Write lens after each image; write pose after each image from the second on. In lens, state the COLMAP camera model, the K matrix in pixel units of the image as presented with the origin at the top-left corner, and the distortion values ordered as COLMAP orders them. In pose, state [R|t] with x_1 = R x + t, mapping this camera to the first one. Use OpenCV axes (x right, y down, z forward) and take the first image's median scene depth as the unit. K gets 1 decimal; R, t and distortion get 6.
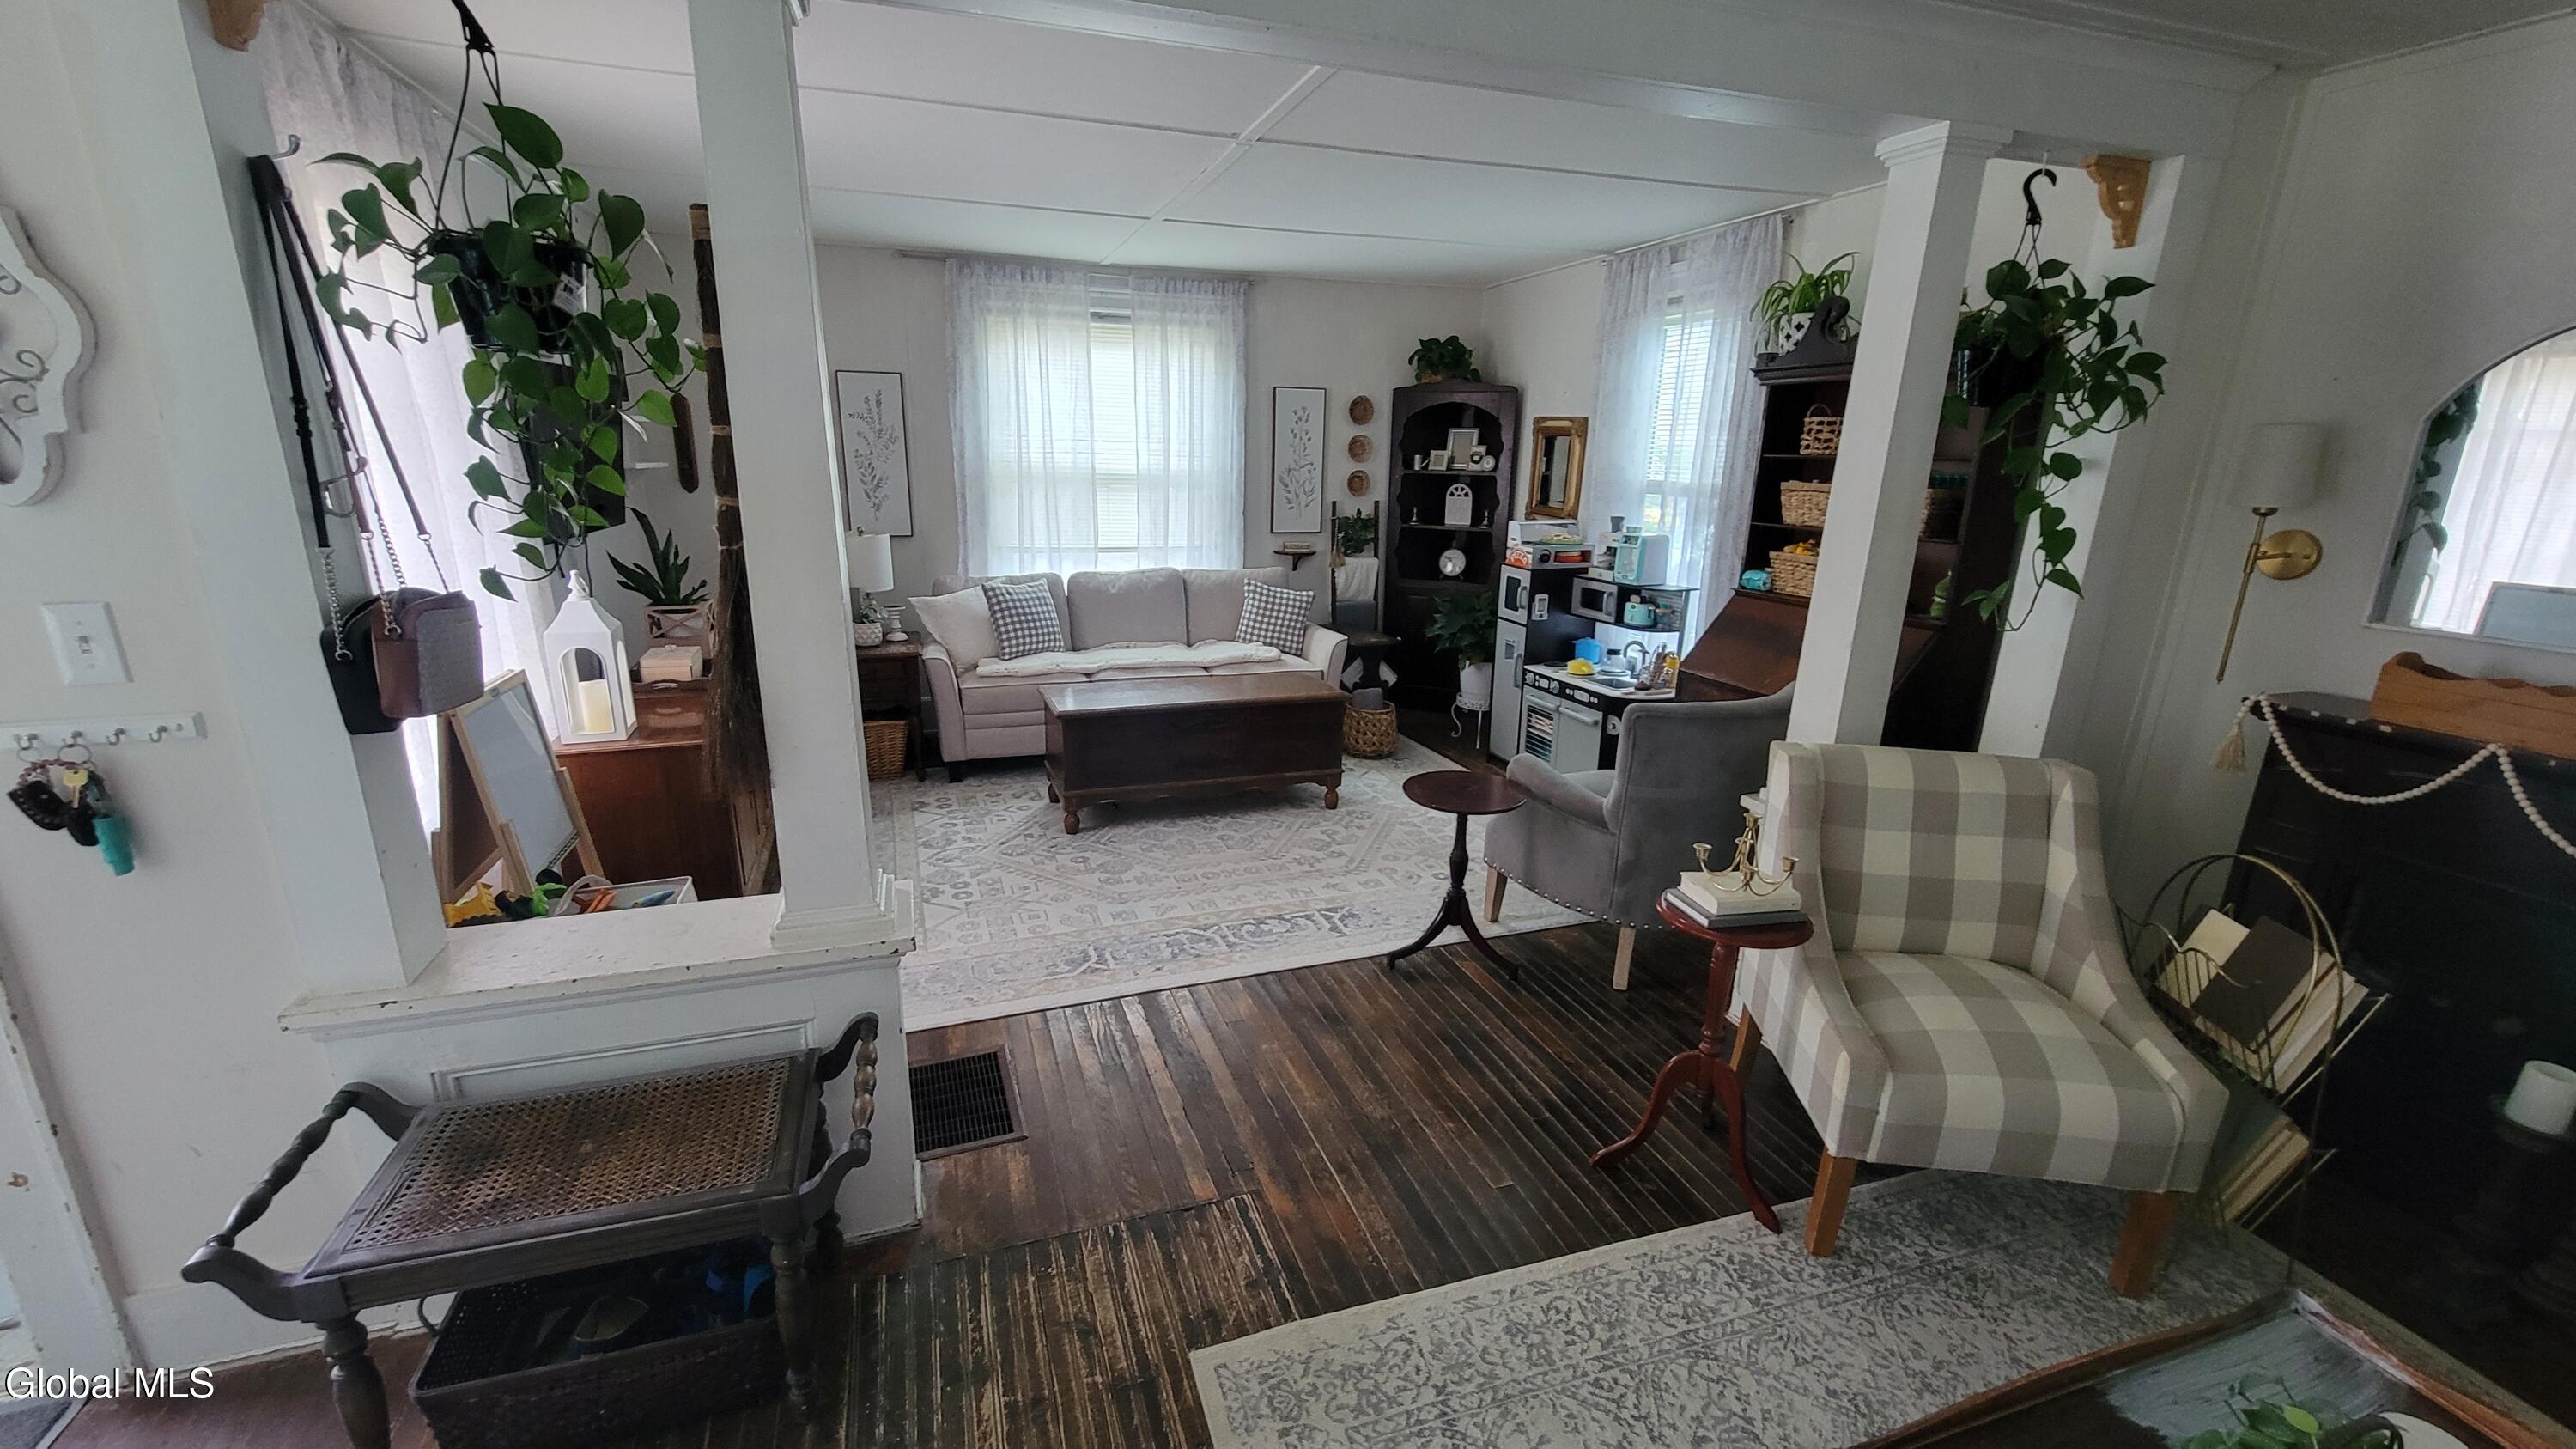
lens RADIAL K [[1050.0, 0, 1273.8], [0, 1050.0, 746.4], [0, 0, 1]] dist [0.006961, -0.005325]
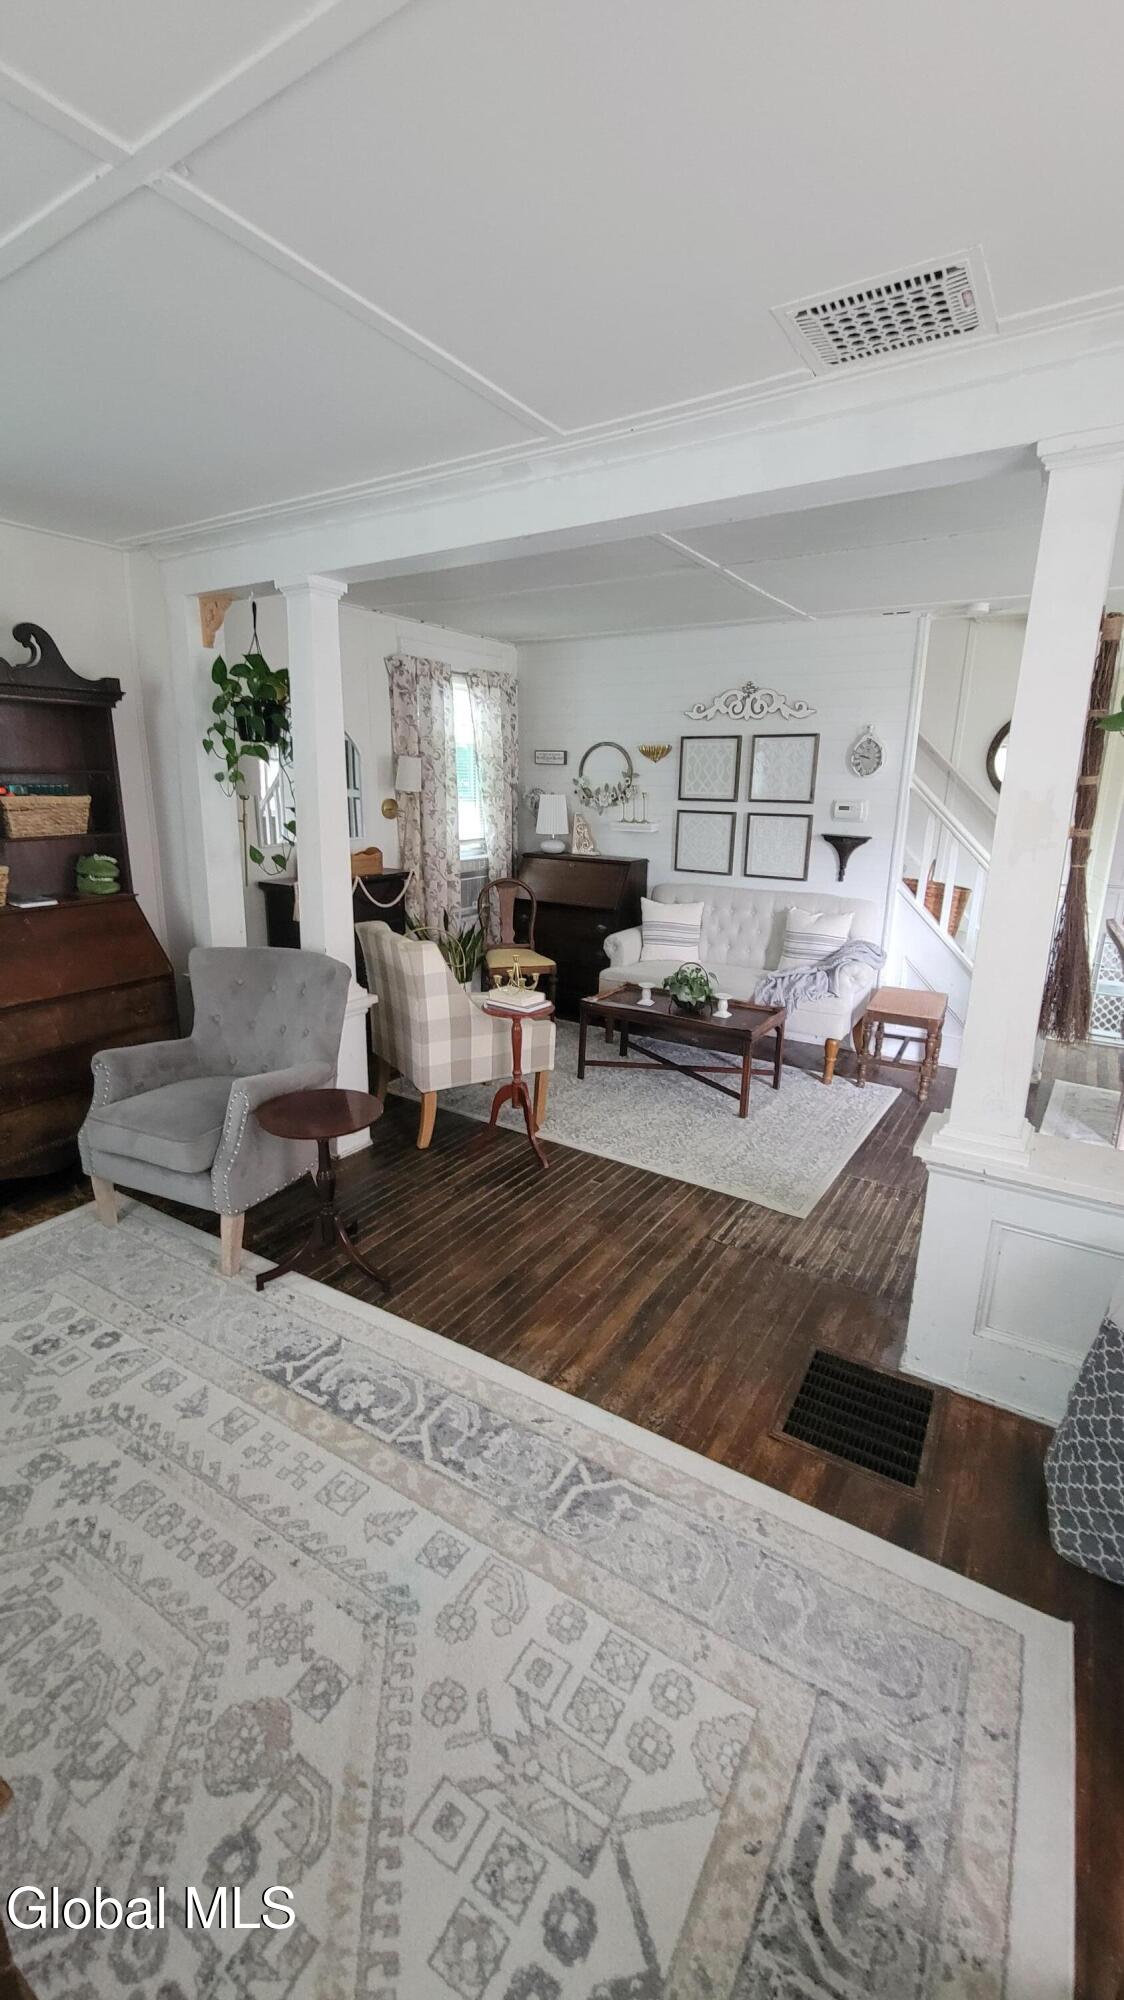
lens RADIAL K [[815.1, 0, 546.3], [0, 815.1, 984.3], [0, 0, 1]] dist [0.006961, -0.005325]
pose [[-0.616300, -0.218146, 0.756695, -0.351444], [0.194852, 0.888751, 0.414916, -0.237046], [-0.763025, 0.403156, -0.505231, 0.804356]]
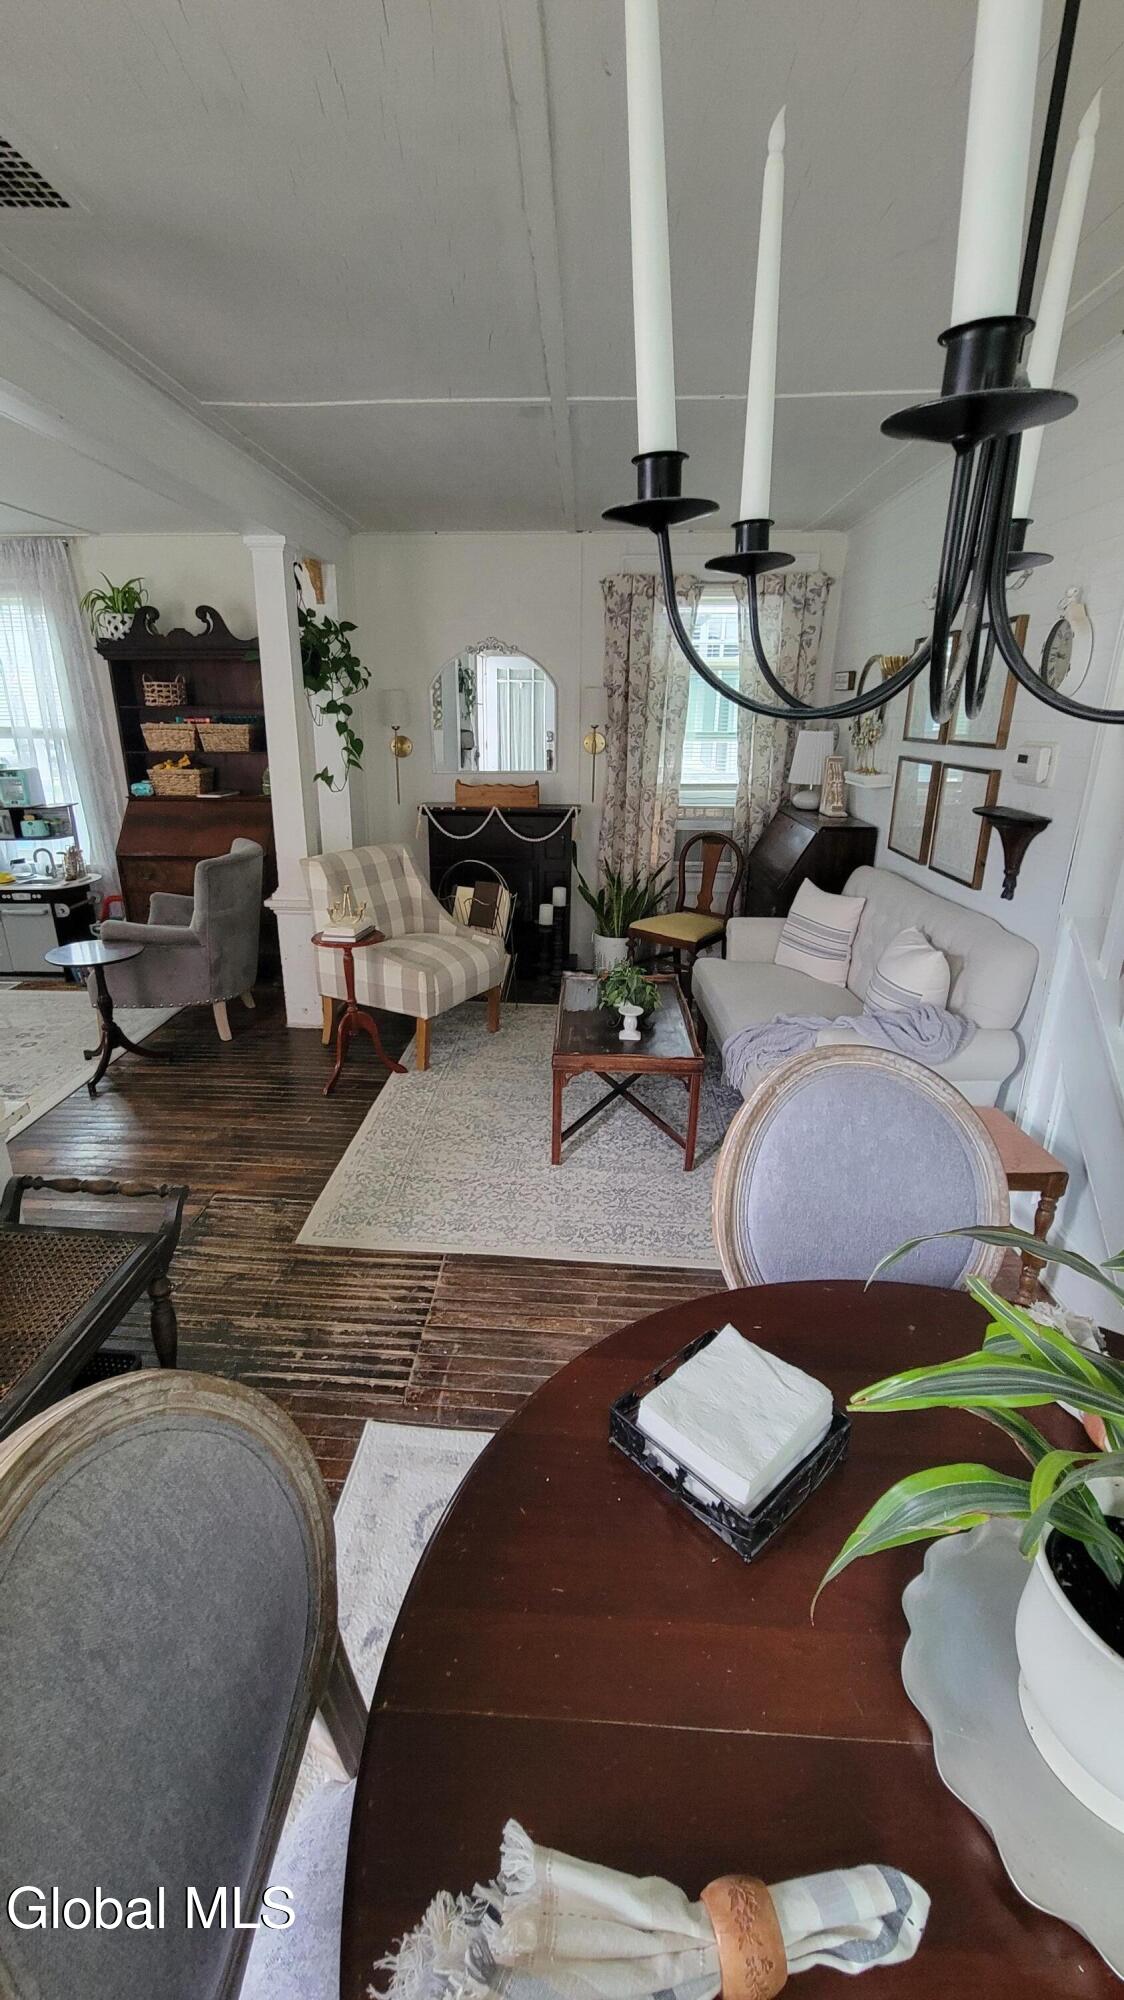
lens RADIAL K [[815.1, 0, 549.5], [0, 815.1, 984.3], [0, 0, 1]] dist [0.006961, -0.005325]
pose [[0.365540, -0.311426, 0.877151, -0.384945], [0.260315, 0.938968, 0.224890, -0.003221], [-0.893653, 0.146129, 0.424300, 0.002861]]
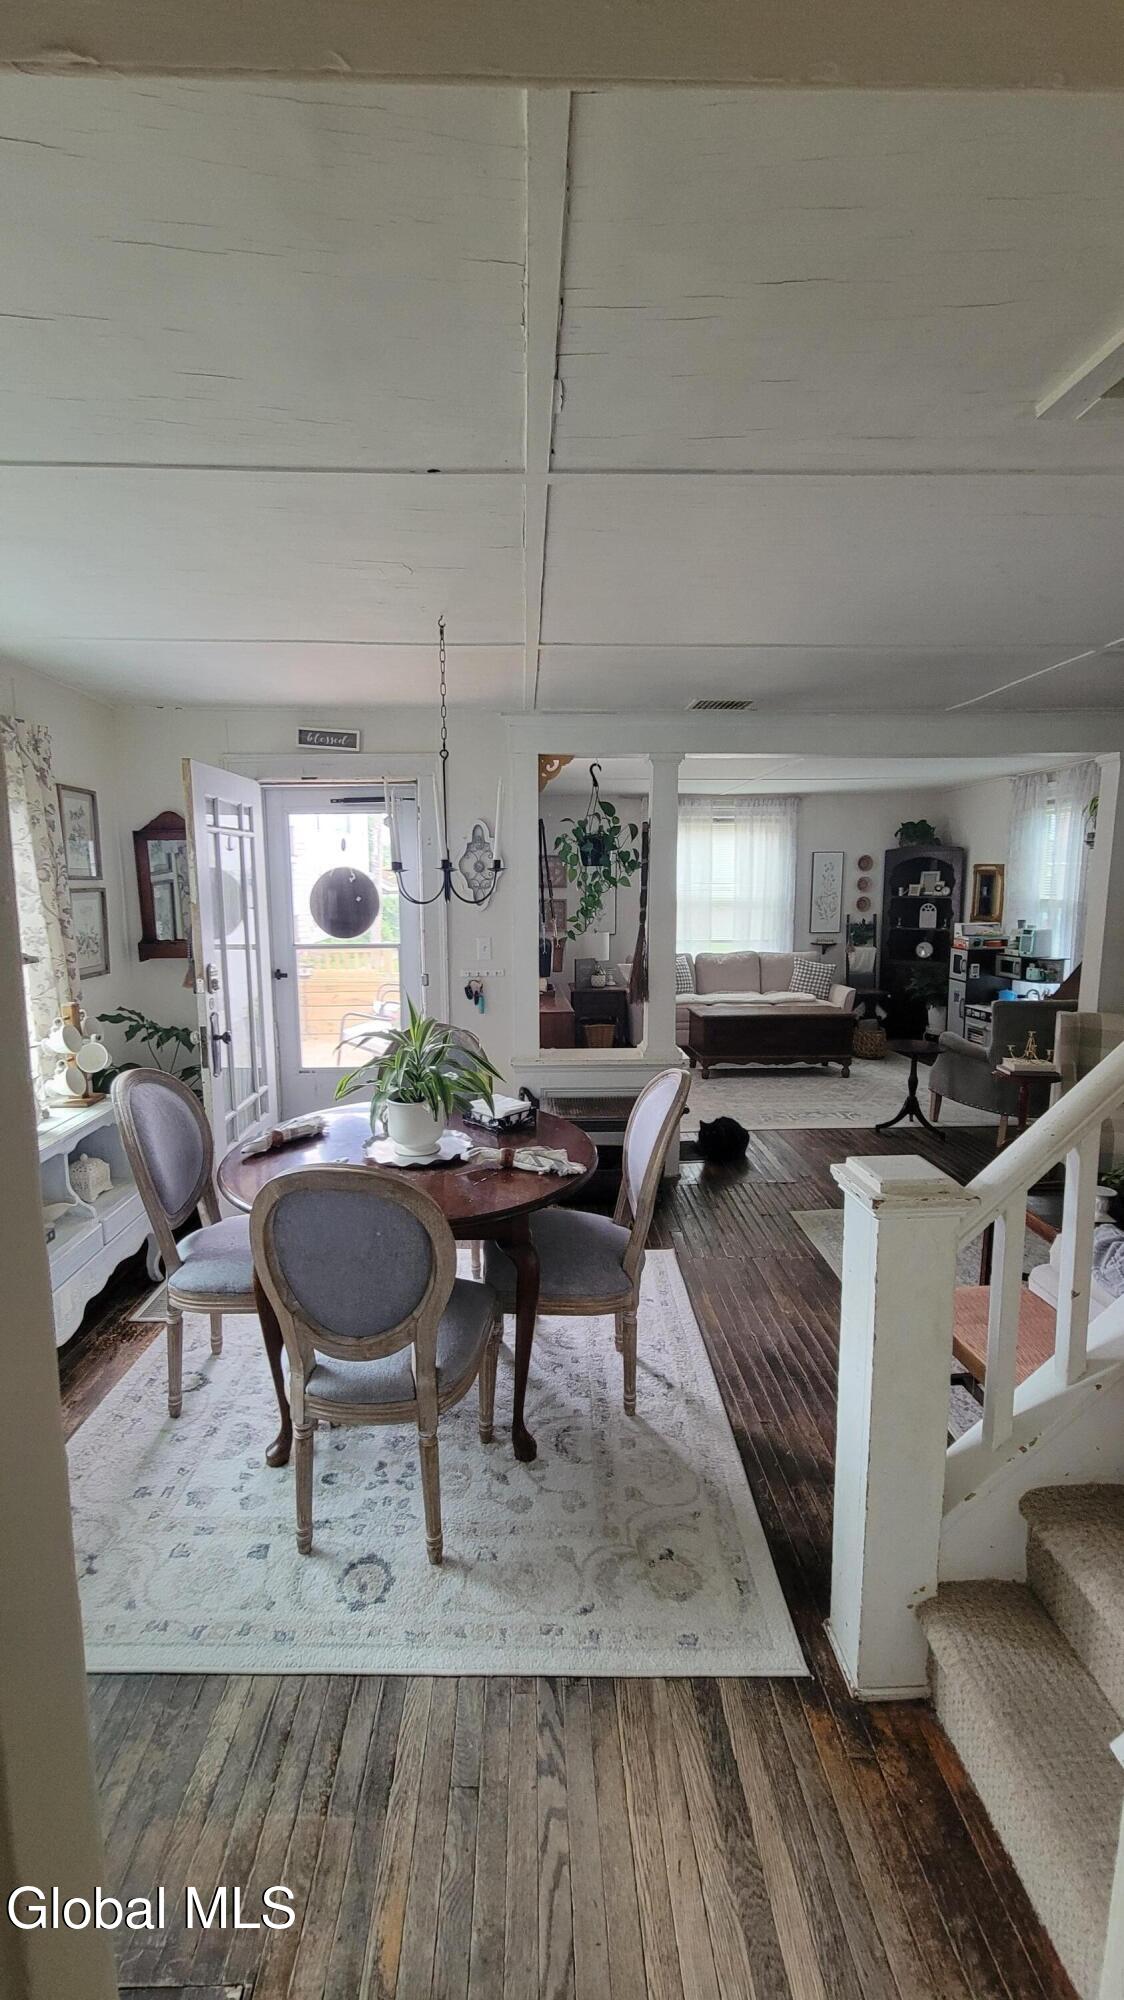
lens RADIAL K [[815.1, 0, 544.9], [0, 815.1, 989.9], [0, 0, 1]] dist [0.006961, -0.005325]
pose [[0.955839, 0.015381, -0.293487, -0.030715], [-0.058511, 0.988597, -0.138750, 0.135308], [0.288007, 0.149795, 0.945840, -0.508444]]
